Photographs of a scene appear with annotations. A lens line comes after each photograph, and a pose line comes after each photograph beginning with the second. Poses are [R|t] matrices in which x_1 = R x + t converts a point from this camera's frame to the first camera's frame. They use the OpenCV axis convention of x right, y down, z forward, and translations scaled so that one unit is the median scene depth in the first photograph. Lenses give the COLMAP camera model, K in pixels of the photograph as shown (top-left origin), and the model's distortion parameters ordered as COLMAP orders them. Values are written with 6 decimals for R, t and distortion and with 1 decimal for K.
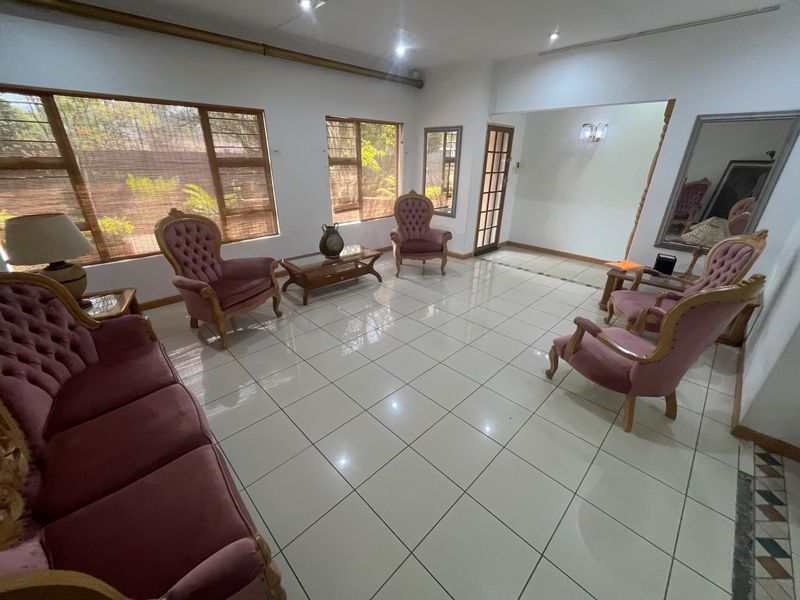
lens RADIAL K [[324.5, 0, 402.1], [0, 324.5, 300.2], [0, 0, 1]] dist [-0.001331, -0.000243]
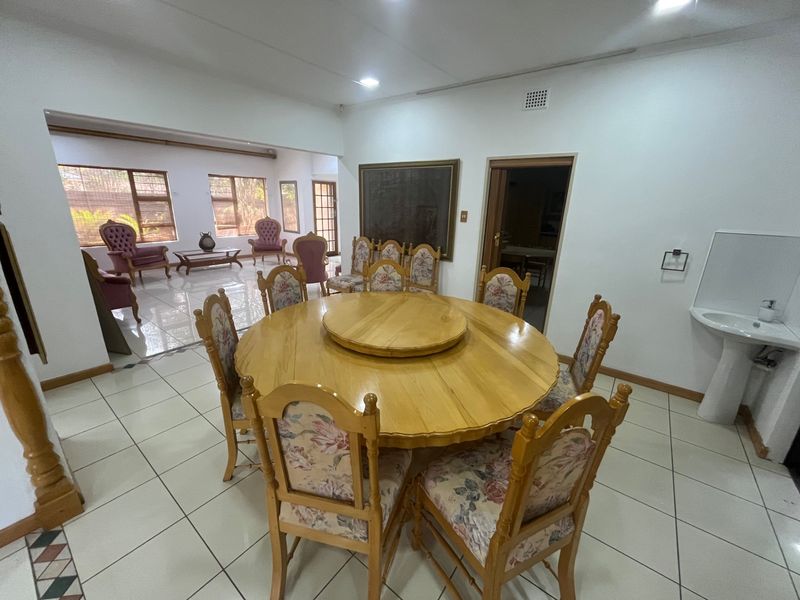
lens RADIAL K [[324.5, 0, 400.8], [0, 324.5, 300.9], [0, 0, 1]] dist [-0.001331, -0.000243]
pose [[0.990576, -0.025765, 0.134519, 0.586064], [0.040857, 0.993017, -0.110669, 0.378022], [-0.130728, 0.115122, 0.984712, -0.848022]]
